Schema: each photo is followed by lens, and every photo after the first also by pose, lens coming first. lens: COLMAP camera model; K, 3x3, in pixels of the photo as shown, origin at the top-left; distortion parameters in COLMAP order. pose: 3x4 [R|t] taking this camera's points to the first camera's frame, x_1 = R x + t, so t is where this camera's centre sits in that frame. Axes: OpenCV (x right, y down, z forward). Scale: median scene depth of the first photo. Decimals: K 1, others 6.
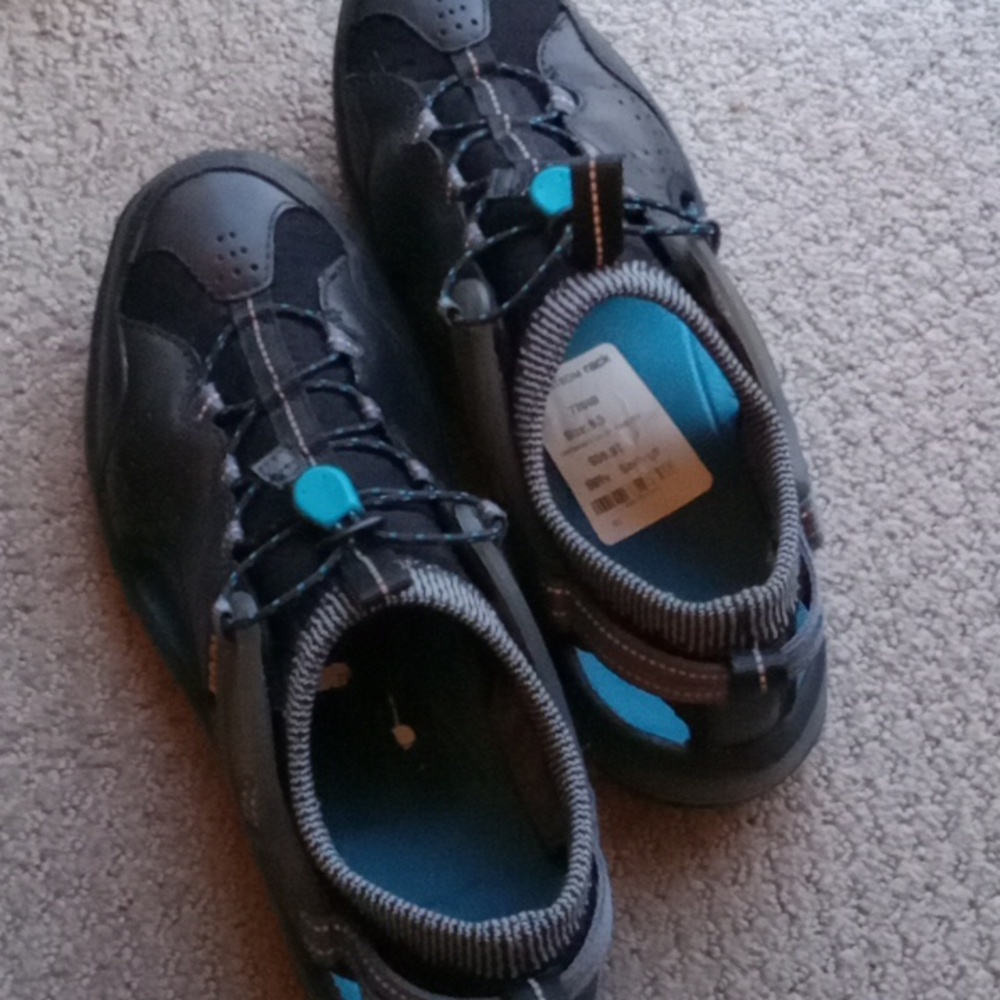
lens RADIAL K [[1690.3, 0, 483.7], [0, 1690.3, 509.9], [0, 0, 1]] dist [0.003912, 0.000000]
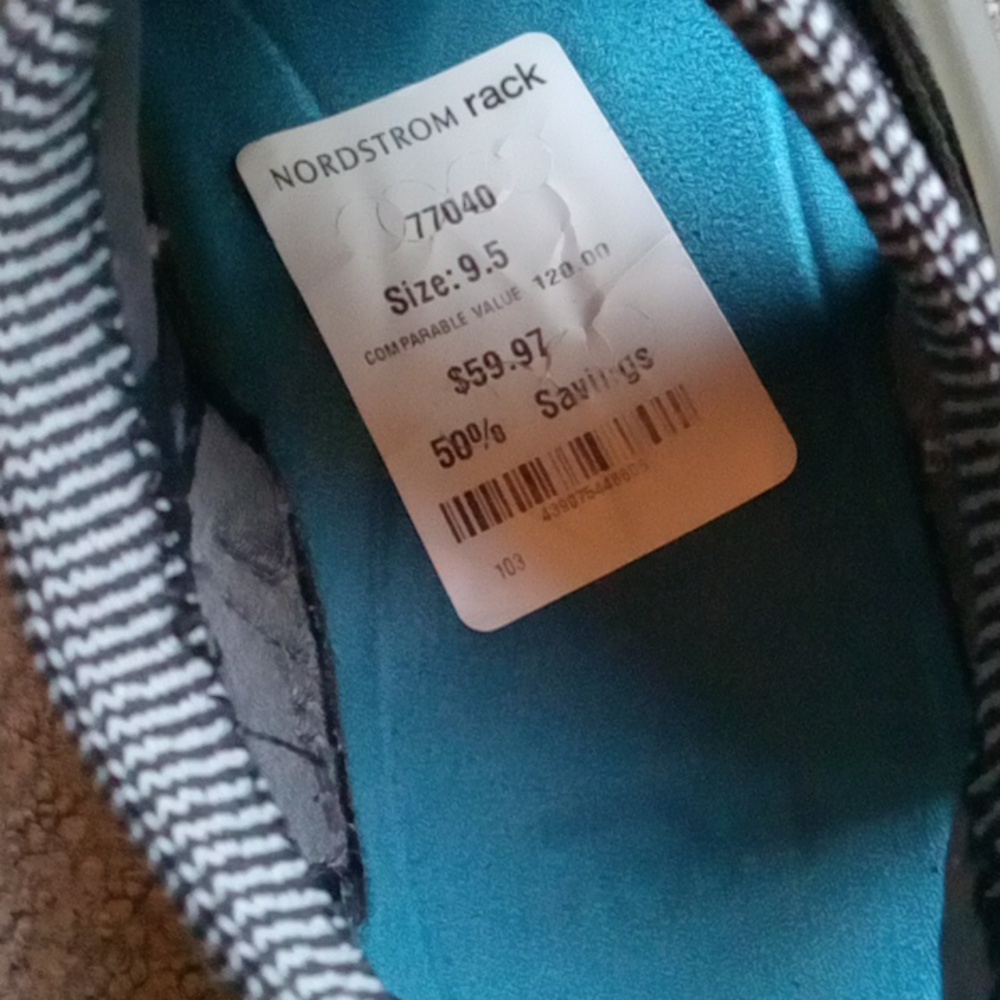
lens RADIAL K [[1690.3, 0, 498.7], [0, 1690.3, 501.7], [0, 0, 1]] dist [0.003912, 0.000000]
pose [[0.997182, 0.047601, -0.057982, 0.094217], [-0.036433, 0.982926, 0.180359, -0.067476], [0.065577, -0.177738, 0.981890, 0.651700]]
